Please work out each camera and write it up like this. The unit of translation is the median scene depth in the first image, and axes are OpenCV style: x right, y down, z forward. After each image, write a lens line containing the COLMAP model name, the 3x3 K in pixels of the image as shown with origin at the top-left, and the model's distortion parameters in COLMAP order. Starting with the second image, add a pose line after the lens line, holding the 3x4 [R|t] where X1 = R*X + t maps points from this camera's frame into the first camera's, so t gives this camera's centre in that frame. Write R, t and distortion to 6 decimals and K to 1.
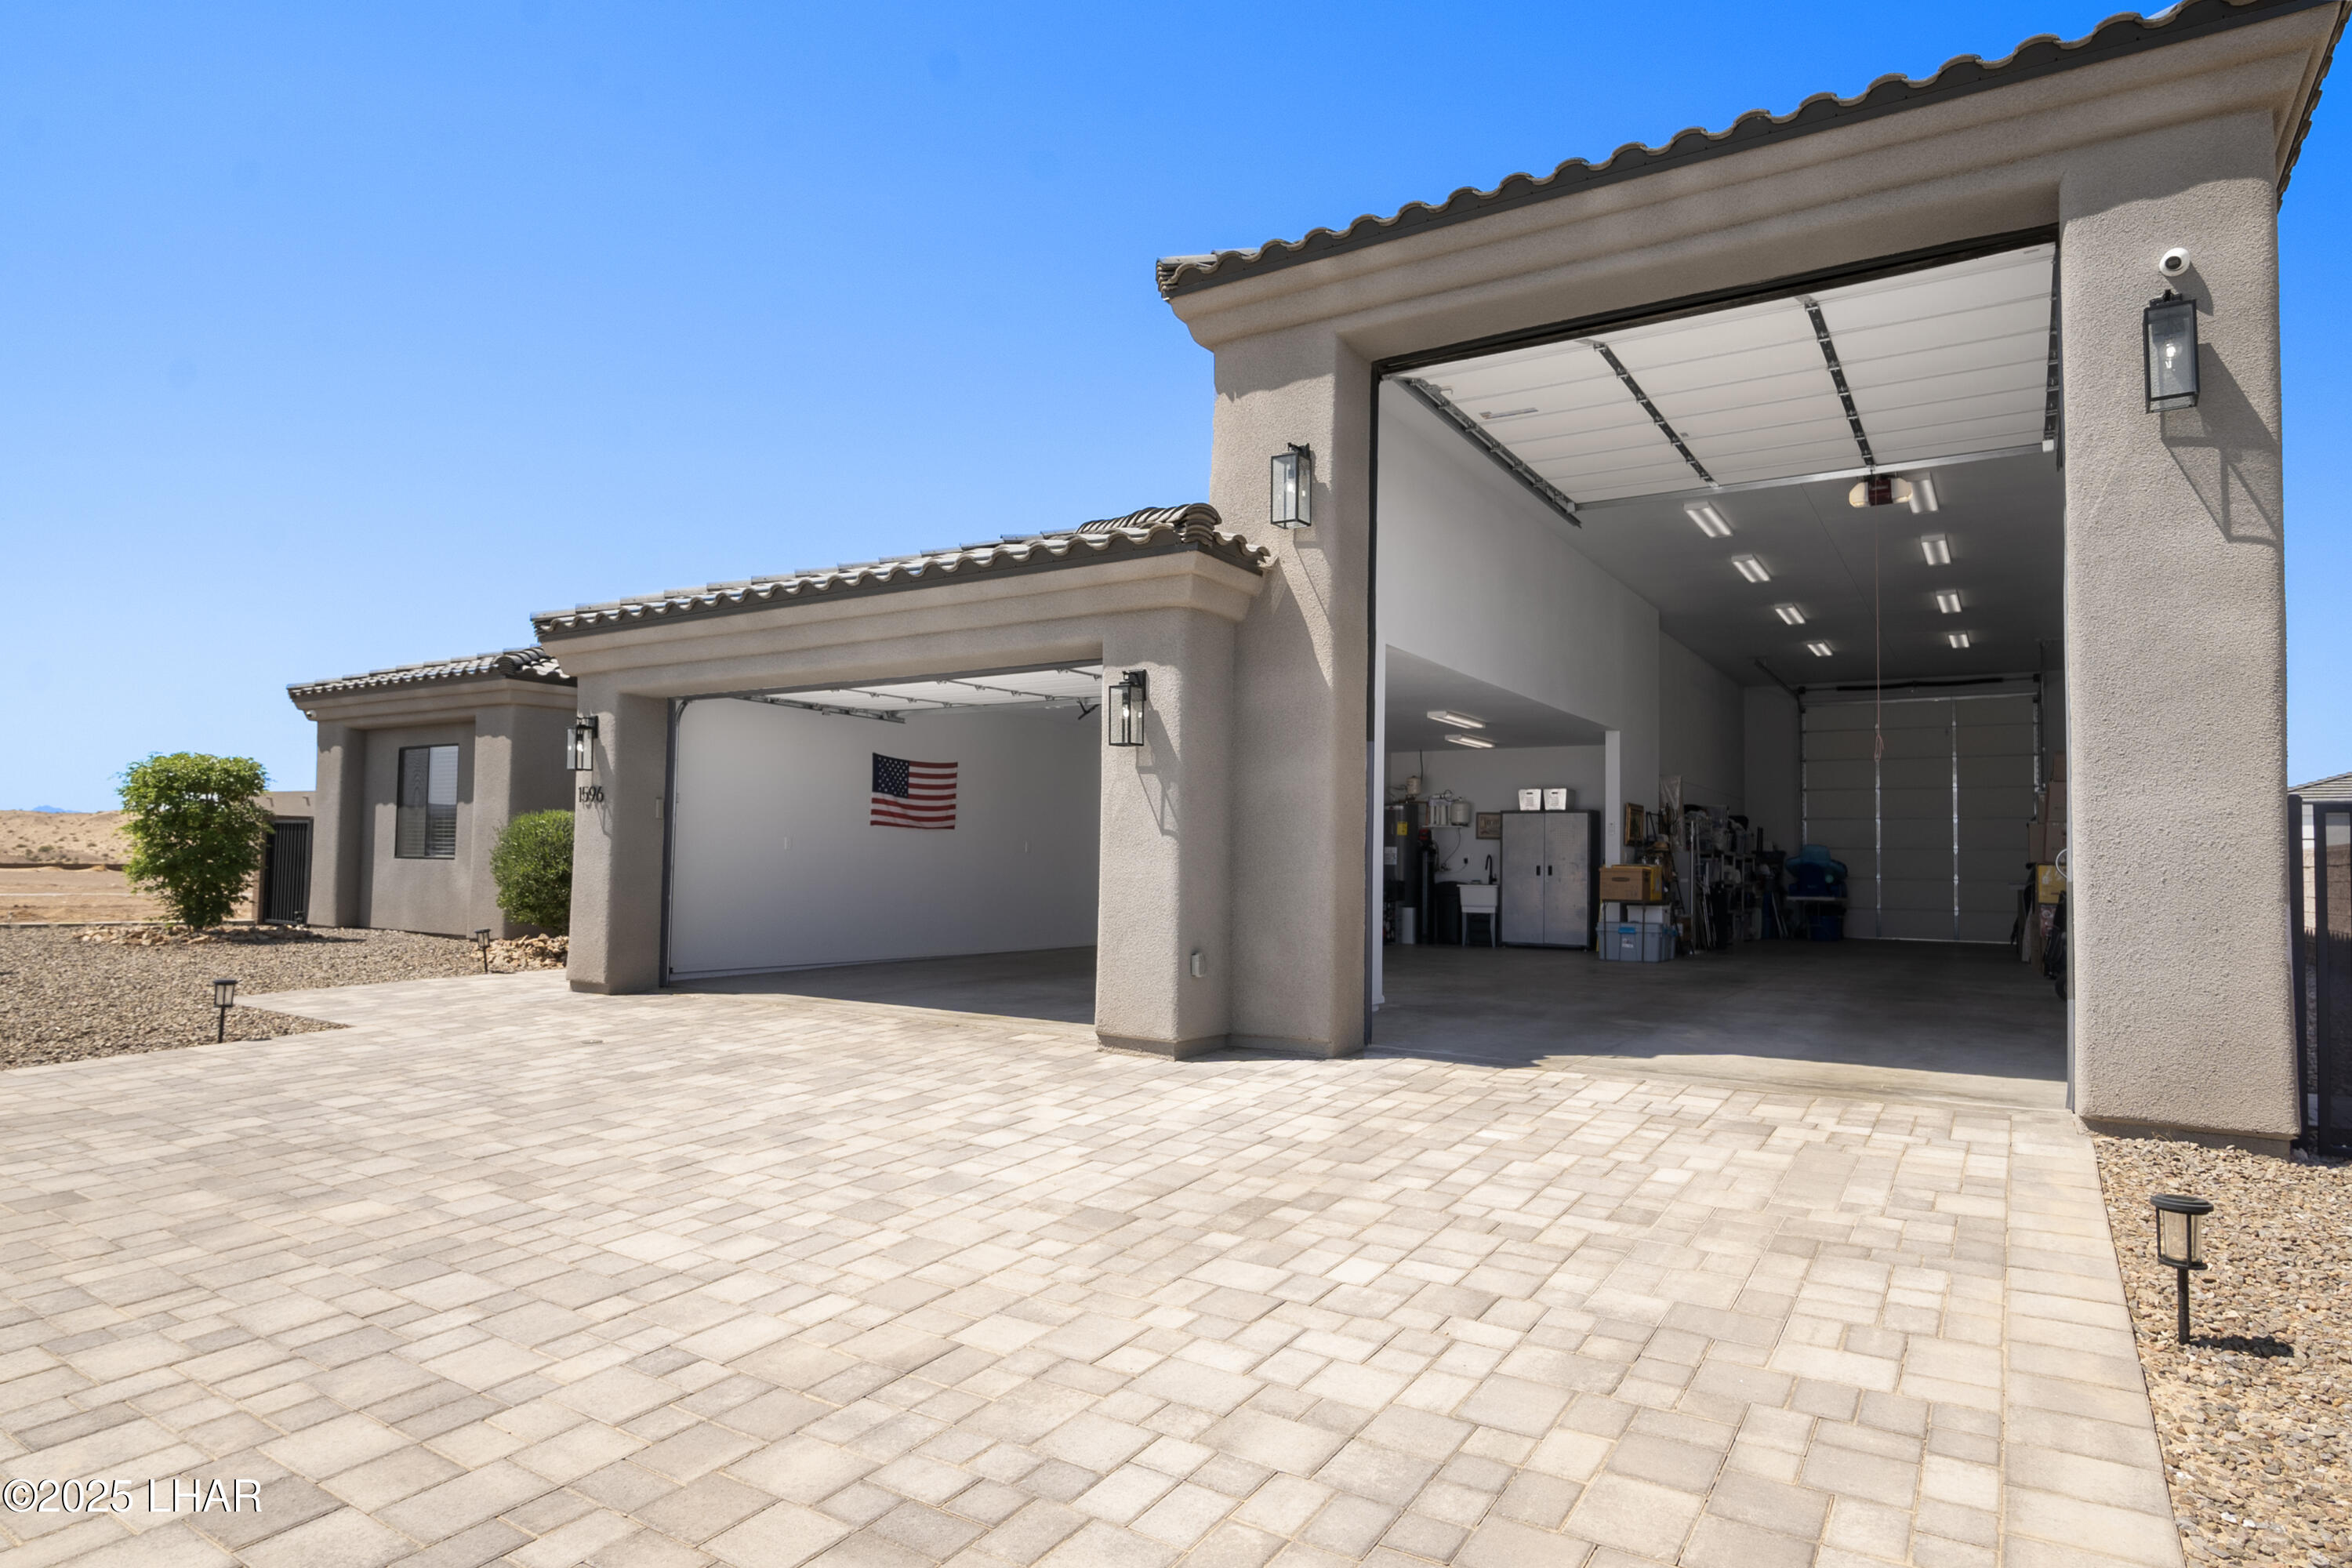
lens RADIAL K [[1309.4, 0, 1170.5], [0, 1309.4, 793.7], [0, 0, 1]] dist [-0.012571, -0.000762]
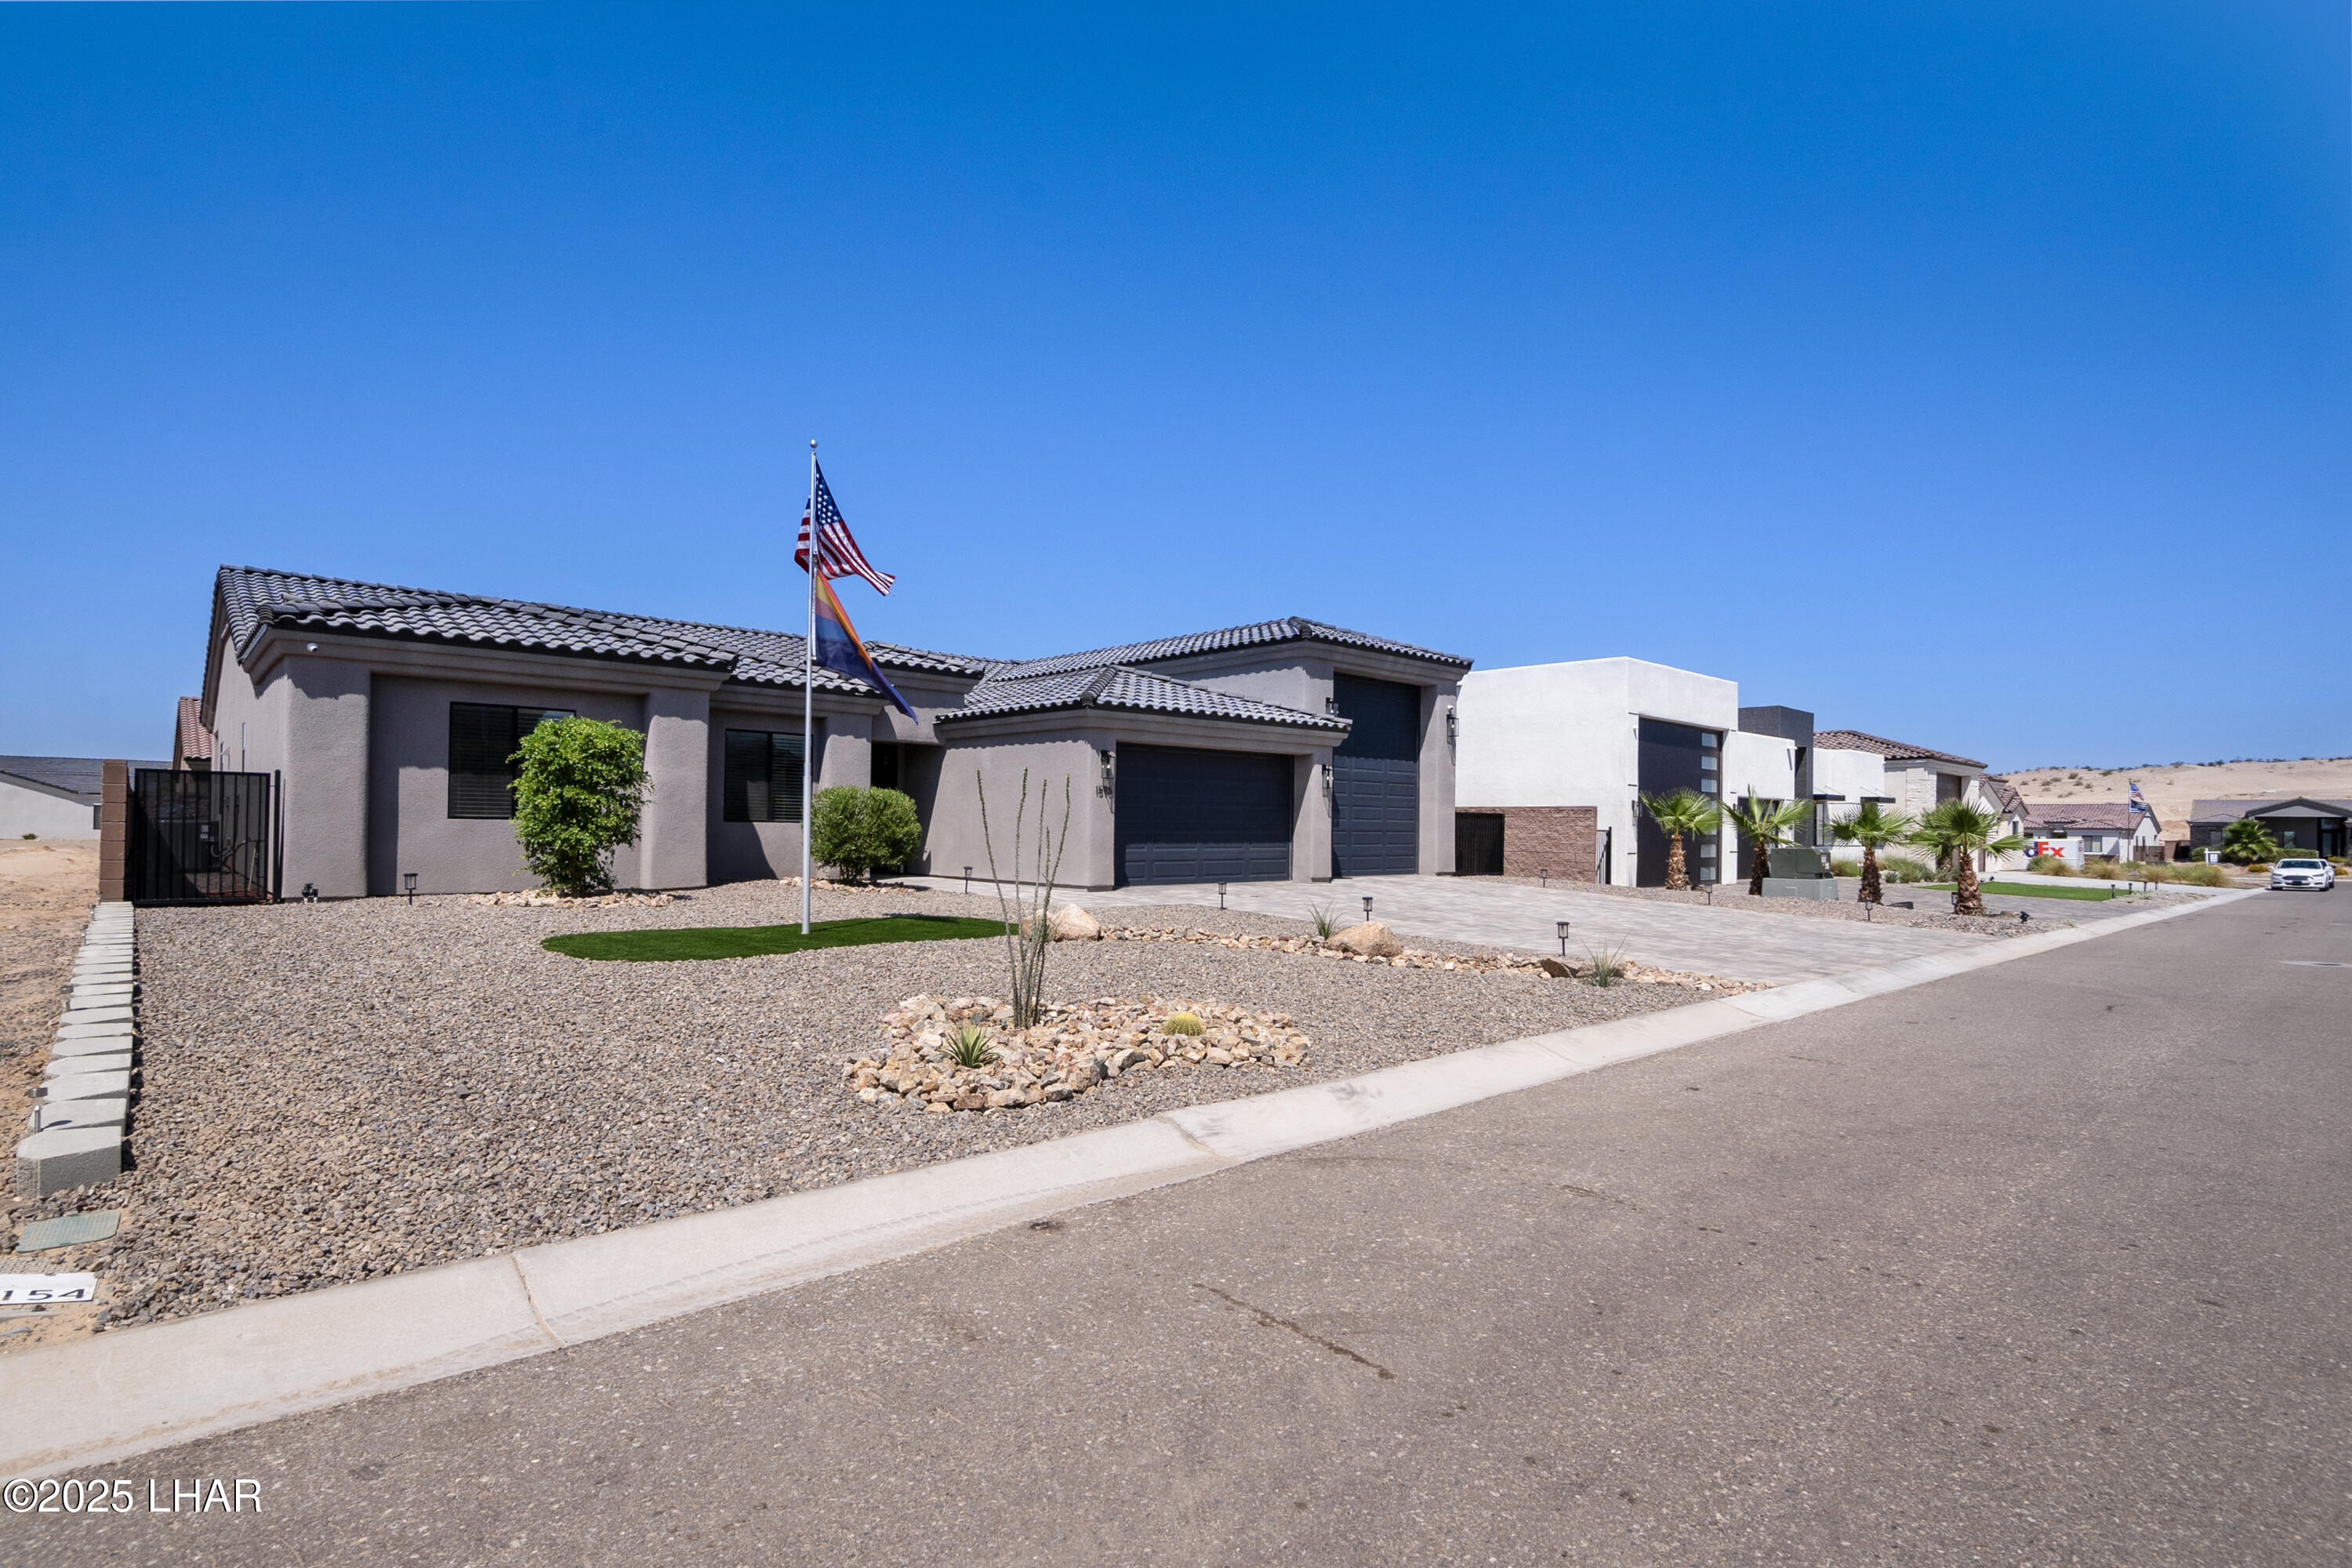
lens RADIAL K [[1147.2, 0, 1173.4], [0, 1147.2, 800.0], [0, 0, 1]] dist [-0.019263, -0.000335]
pose [[0.251841, 0.007312, 0.967741, -2.863638], [-0.061124, 0.998095, 0.008365, -0.007497], [-0.965836, -0.061259, 0.251808, 0.641633]]
